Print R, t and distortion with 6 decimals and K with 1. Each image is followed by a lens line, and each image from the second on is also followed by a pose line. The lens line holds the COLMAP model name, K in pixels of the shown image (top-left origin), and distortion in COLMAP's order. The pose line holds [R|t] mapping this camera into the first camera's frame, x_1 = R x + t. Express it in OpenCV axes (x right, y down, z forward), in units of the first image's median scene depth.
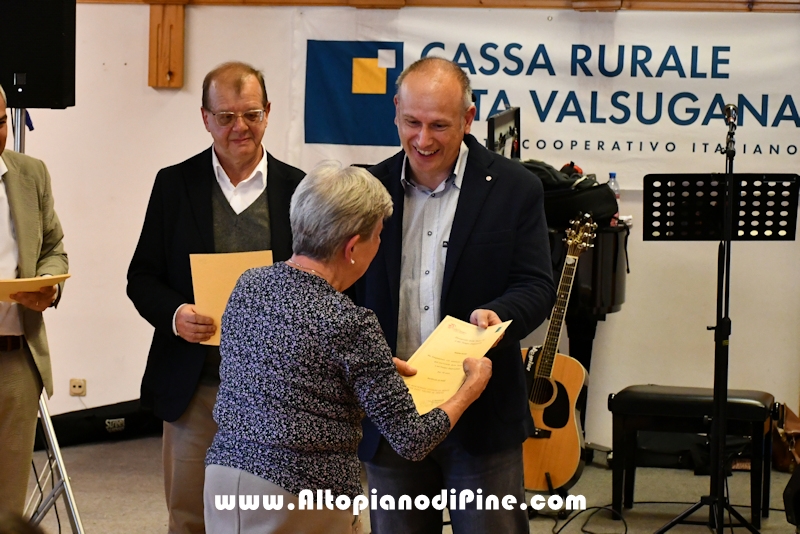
lens RADIAL K [[1745.9, 0, 540.1], [0, 1745.9, 217.0], [0, 0, 1]] dist [-0.041951, 0.090136]
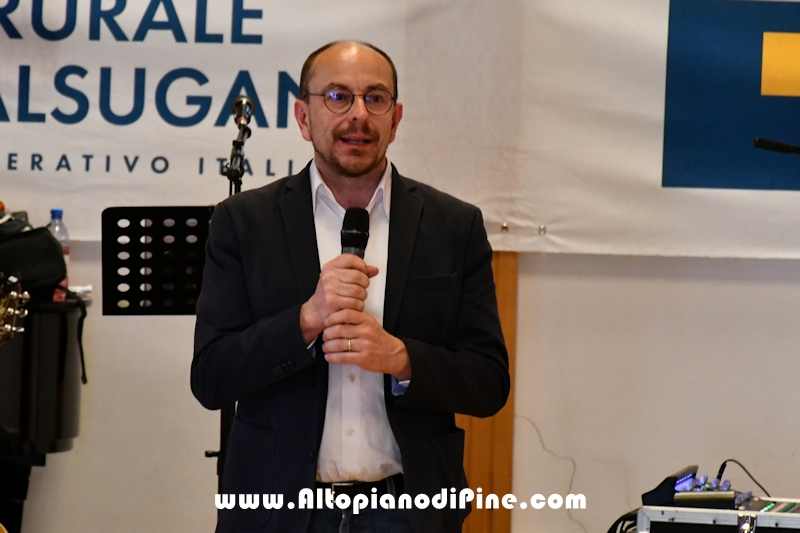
lens RADIAL K [[4102.5, 0, 399.6], [0, 4102.5, 266.6], [0, 0, 1]] dist [-0.055095, -1.931016]
pose [[0.992590, -0.002296, 0.121490, -0.009720], [0.004277, 0.999862, -0.016045, 0.014543], [-0.121437, 0.016446, 0.992463, -0.326524]]
